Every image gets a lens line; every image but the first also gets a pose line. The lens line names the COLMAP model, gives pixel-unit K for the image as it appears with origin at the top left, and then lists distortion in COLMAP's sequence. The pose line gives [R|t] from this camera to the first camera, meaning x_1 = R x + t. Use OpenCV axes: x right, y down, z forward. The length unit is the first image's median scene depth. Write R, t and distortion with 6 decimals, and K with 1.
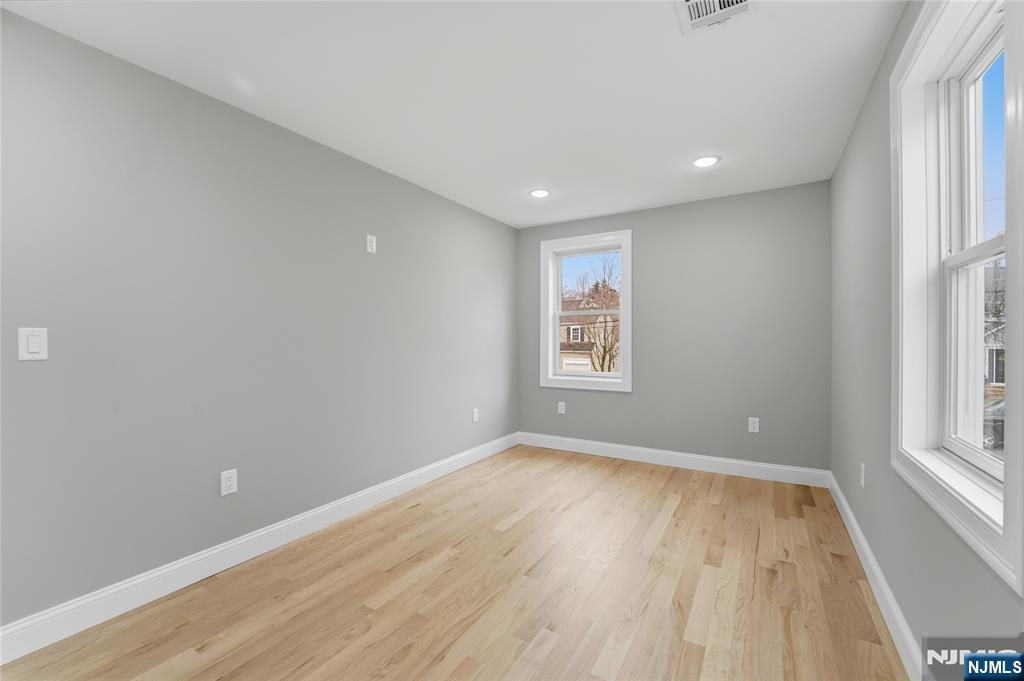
lens RADIAL K [[424.6, 0, 517.8], [0, 424.6, 337.8], [0, 0, 1]] dist [-0.018189, -0.000392]
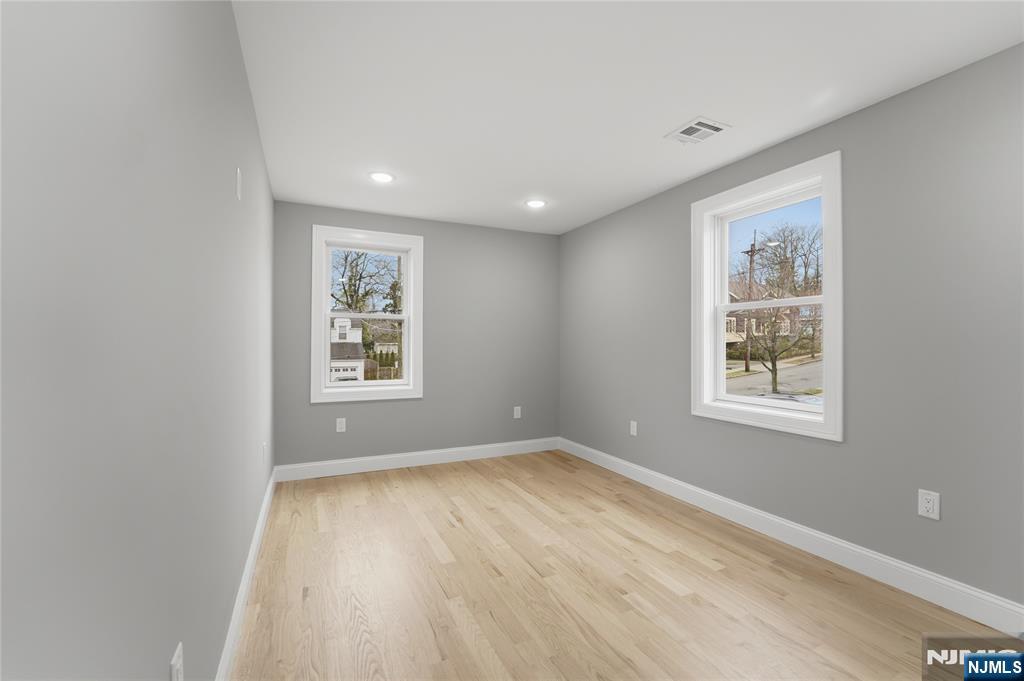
lens RADIAL K [[424.6, 0, 517.8], [0, 424.6, 337.8], [0, 0, 1]] dist [-0.018189, -0.000392]
pose [[0.554660, 0.013194, 0.831972, -0.583321], [-0.003018, 0.999900, -0.013845, -0.001510], [-0.832071, 0.005168, 0.554645, 0.322963]]
